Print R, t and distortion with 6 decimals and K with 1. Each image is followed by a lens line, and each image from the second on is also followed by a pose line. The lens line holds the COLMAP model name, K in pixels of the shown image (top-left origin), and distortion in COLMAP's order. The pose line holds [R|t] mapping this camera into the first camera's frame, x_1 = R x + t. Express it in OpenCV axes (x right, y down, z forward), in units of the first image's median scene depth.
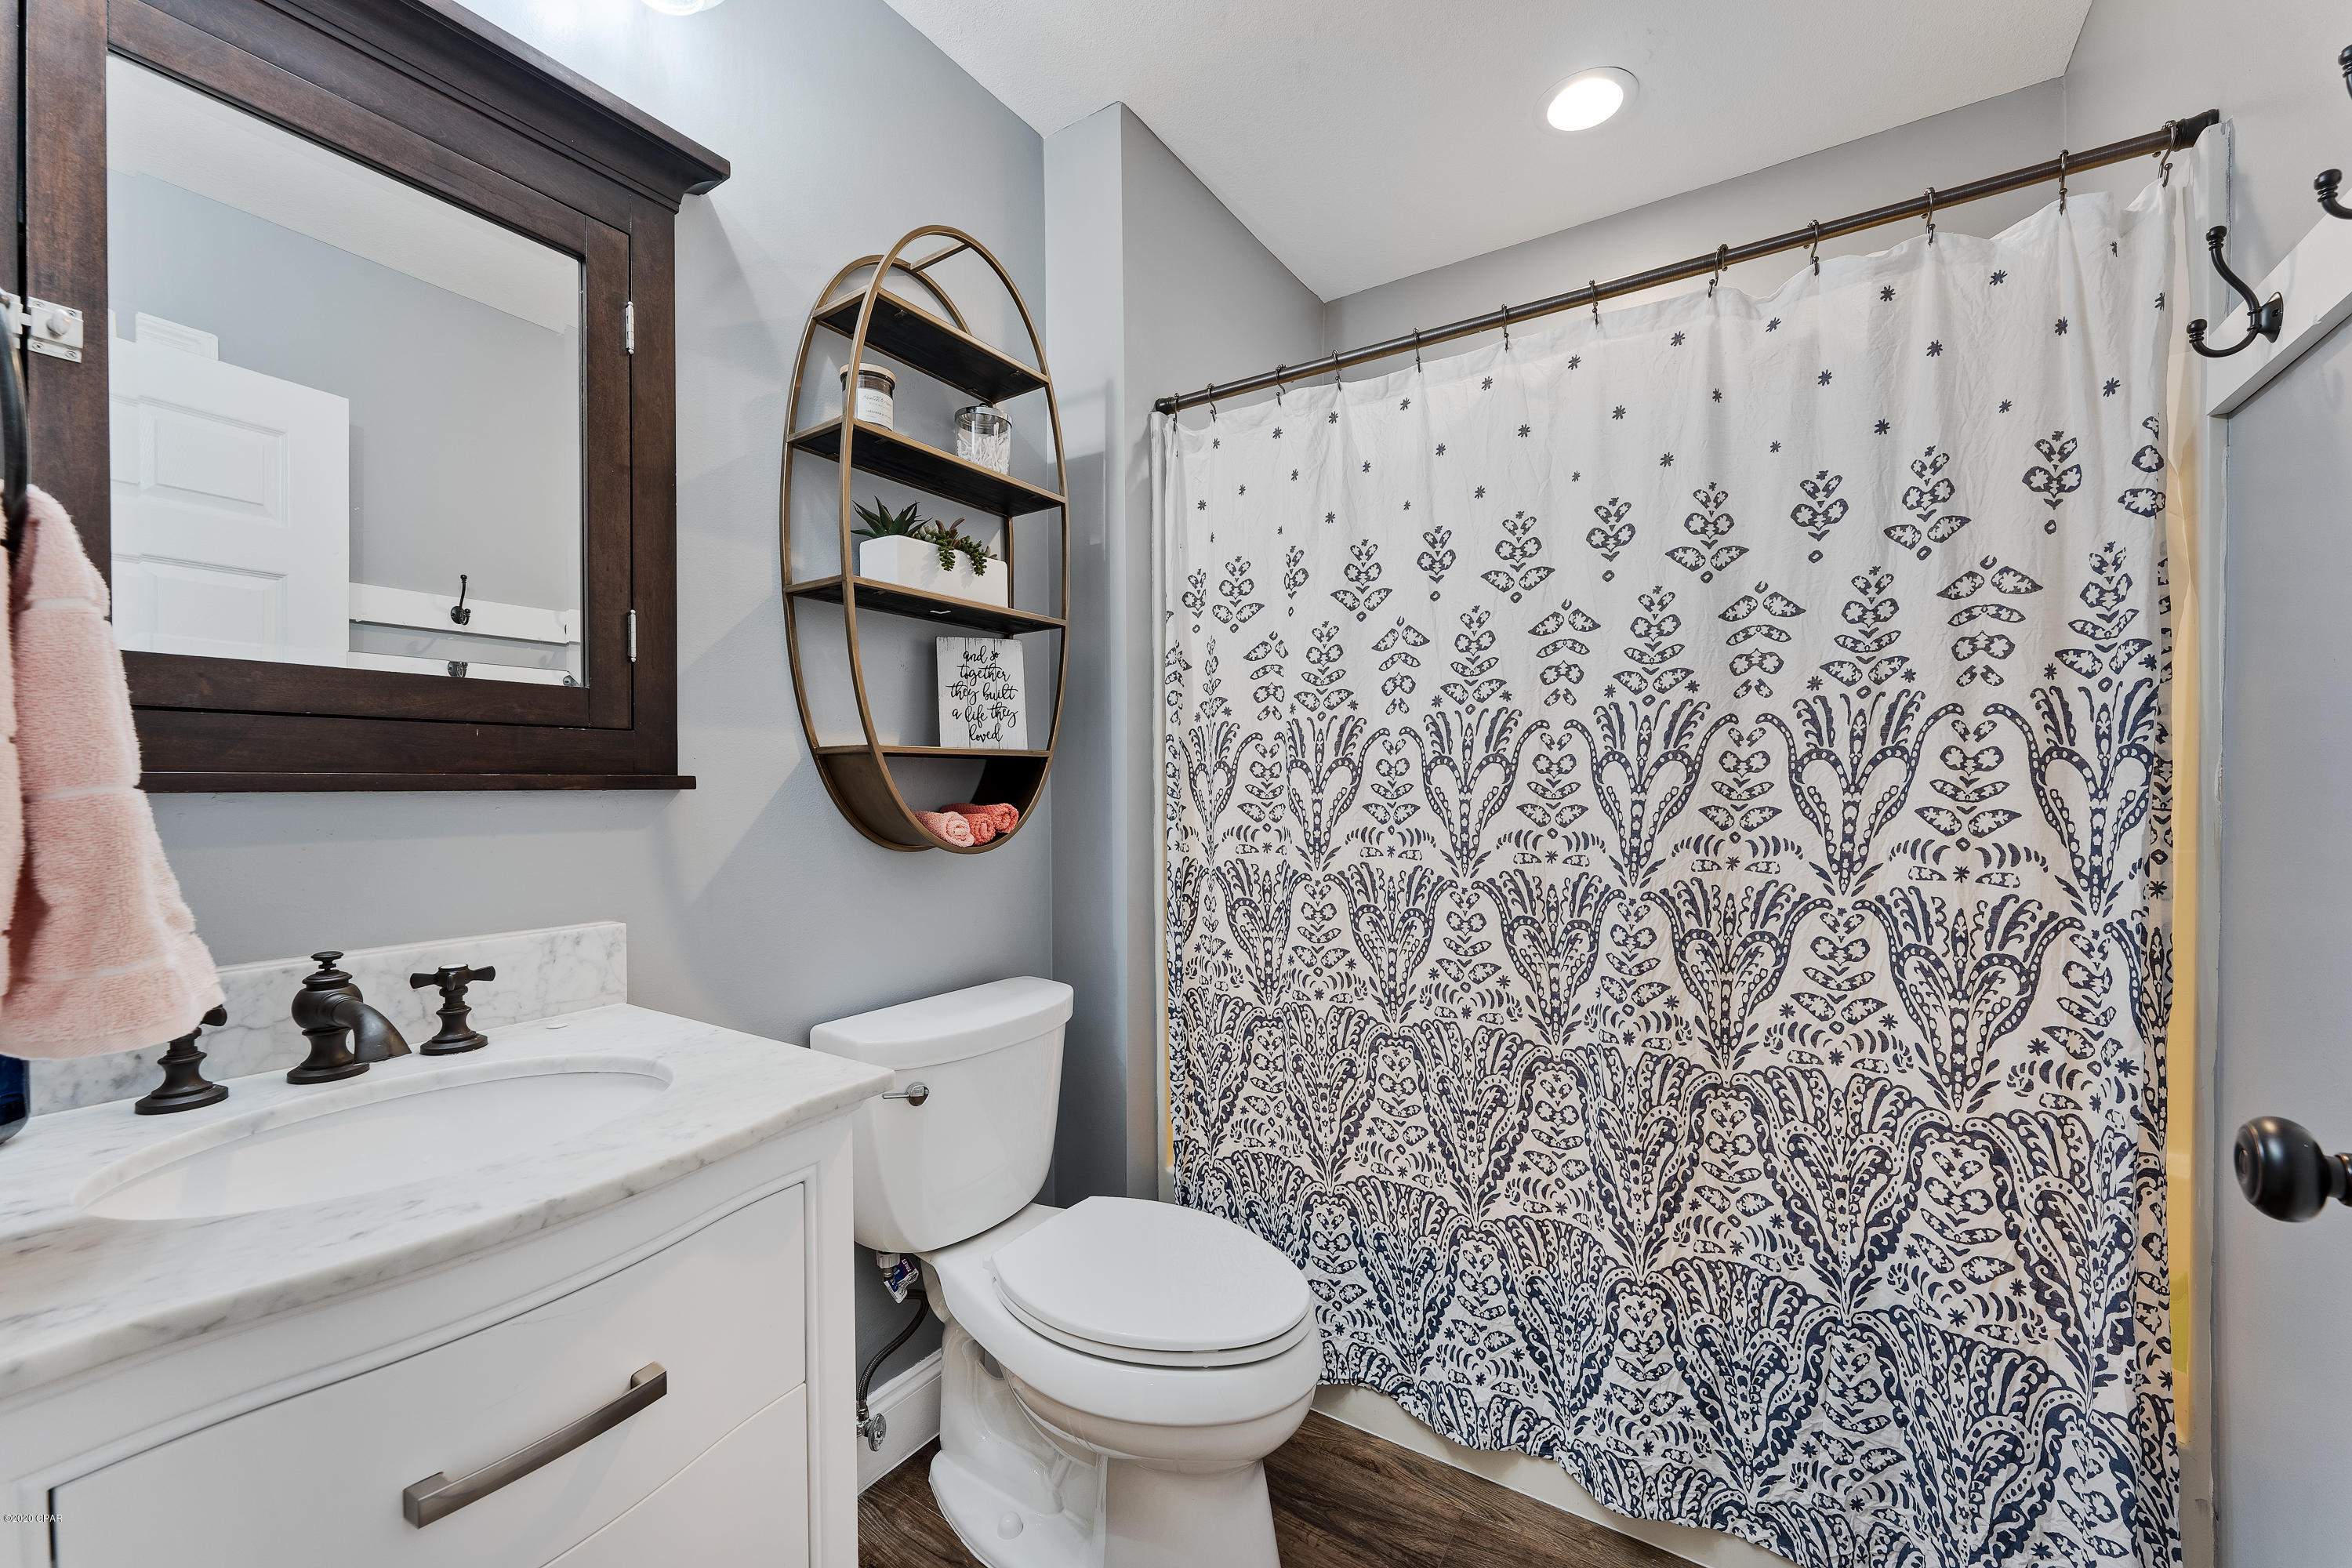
lens RADIAL K [[933.6, 0, 1181.8], [0, 933.6, 784.0], [0, 0, 1]] dist [0.000300, 0.000507]
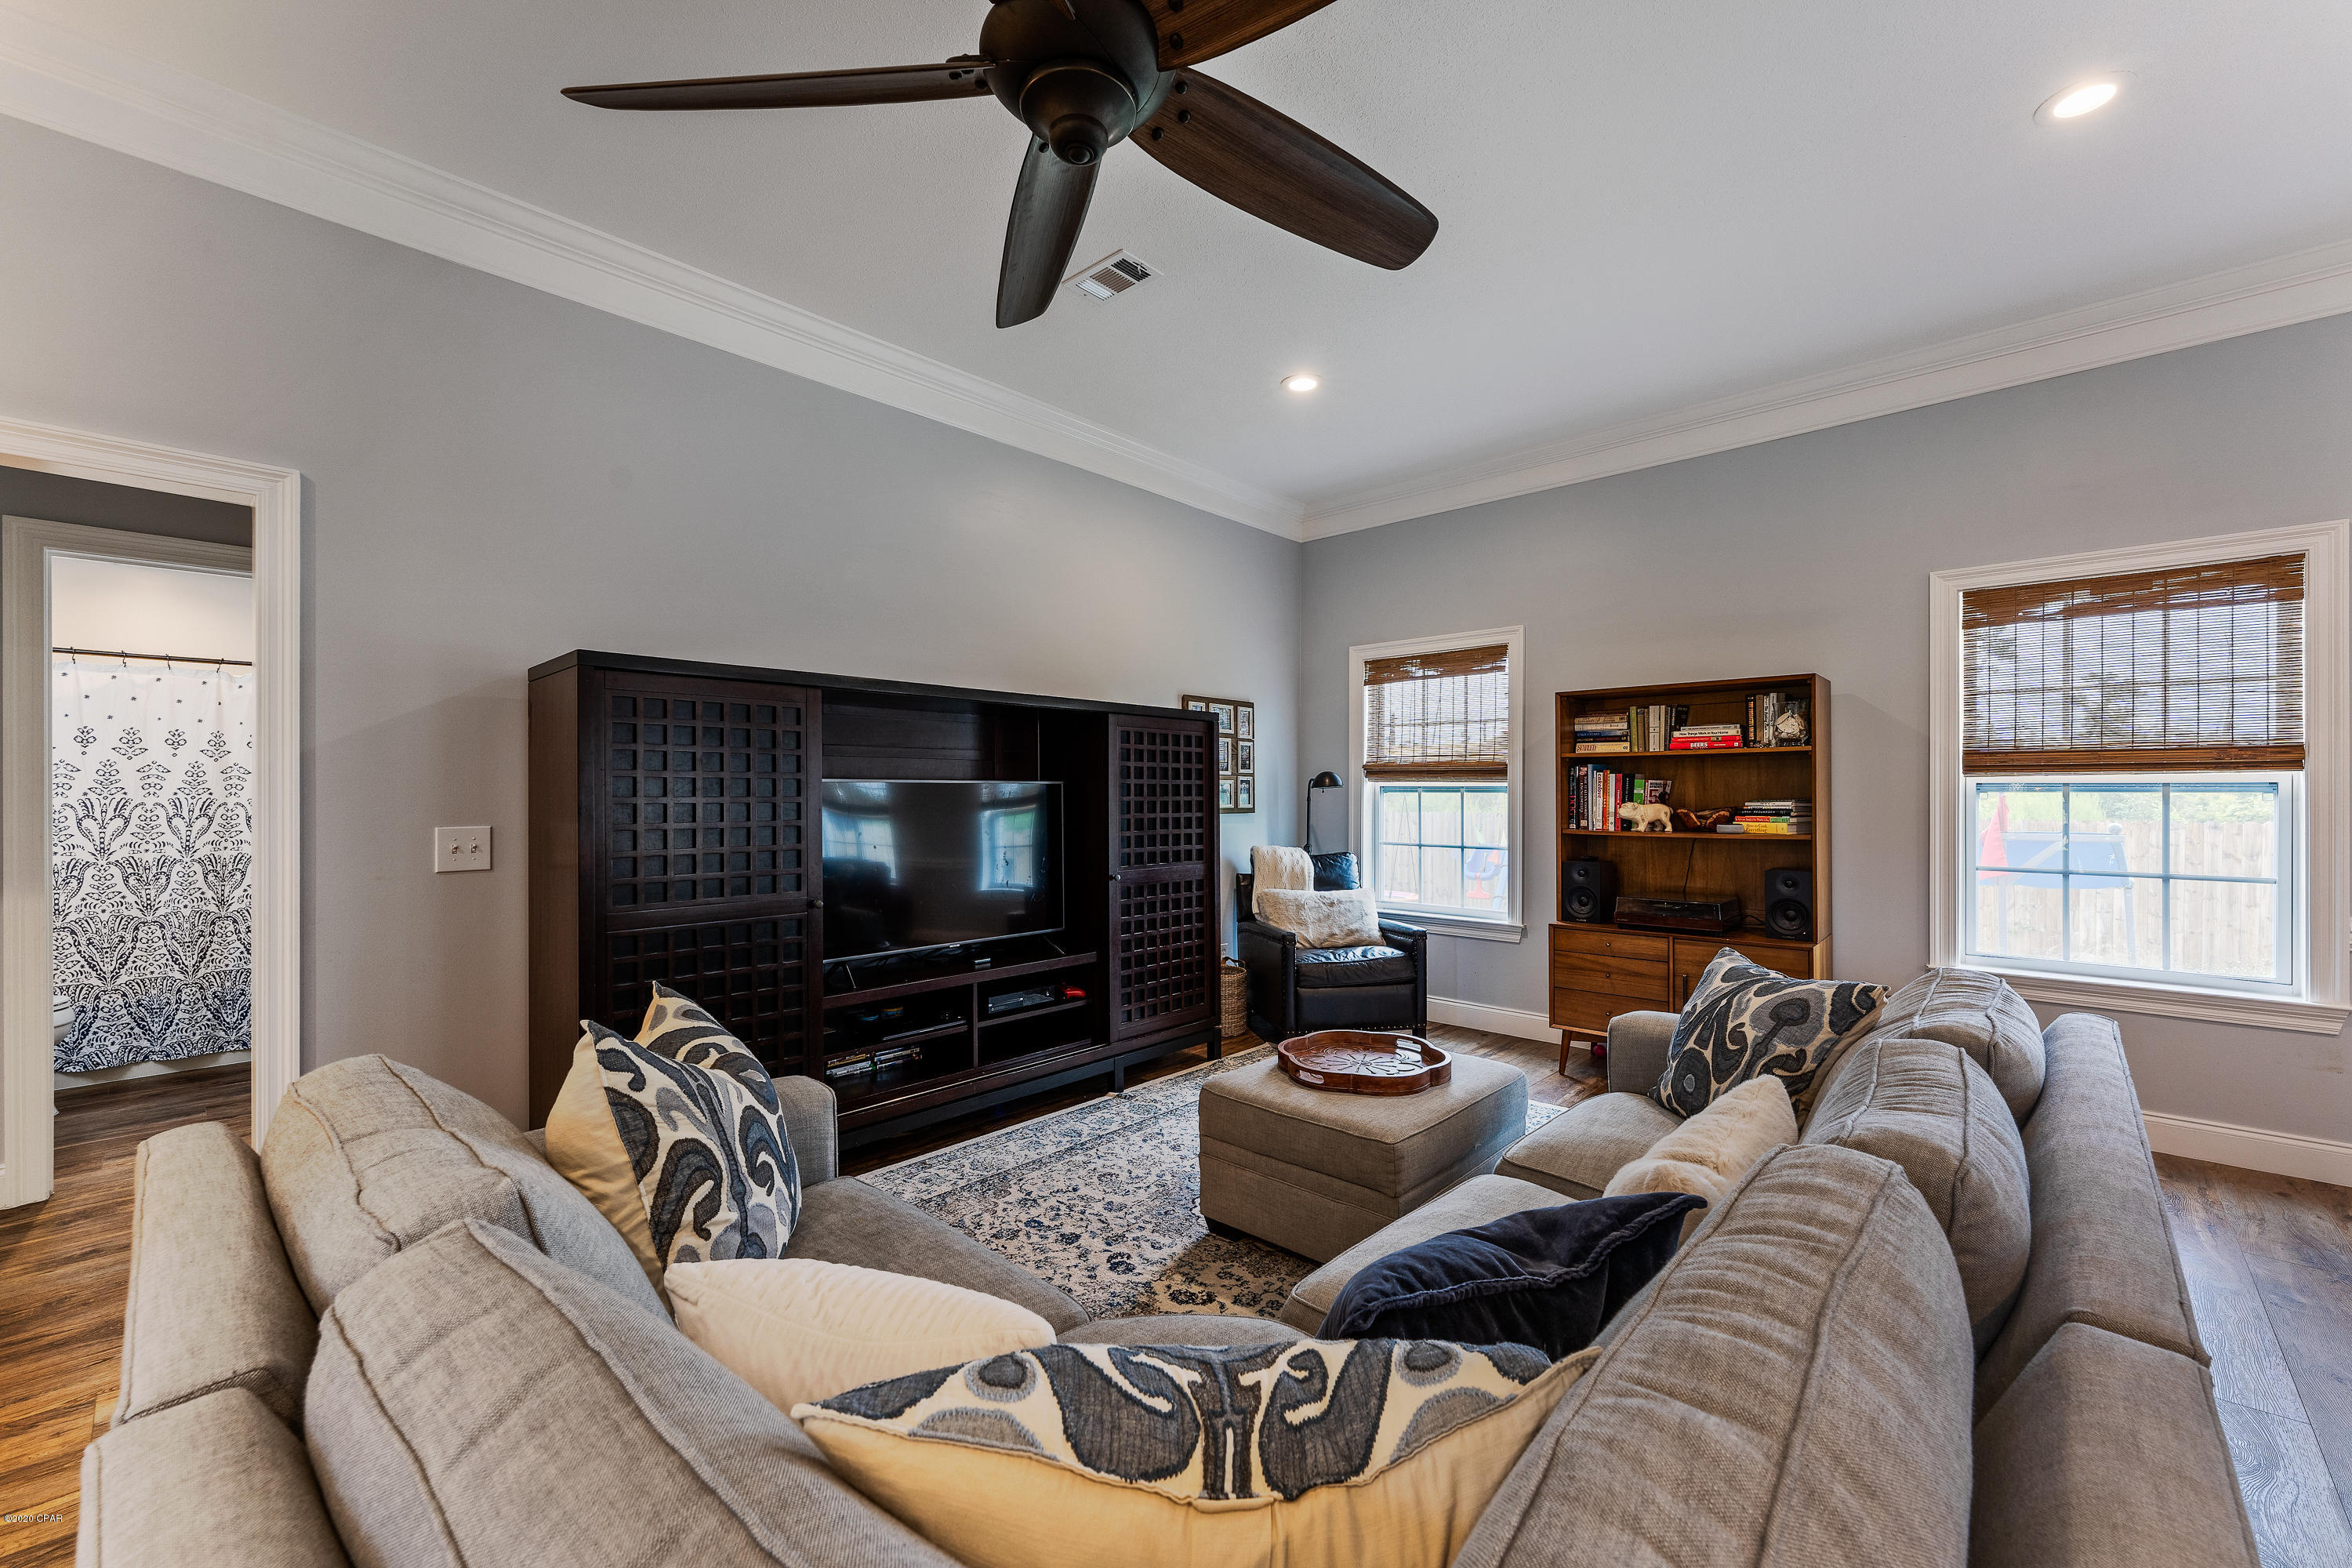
lens RADIAL K [[933.6, 0, 1174.0], [0, 933.6, 797.4], [0, 0, 1]] dist [0.000300, 0.000507]
pose [[0.176922, 0.001909, 0.984223, -2.004769], [0.002871, 0.999993, -0.002456, -0.073943], [-0.984221, 0.003261, 0.176915, -2.794542]]
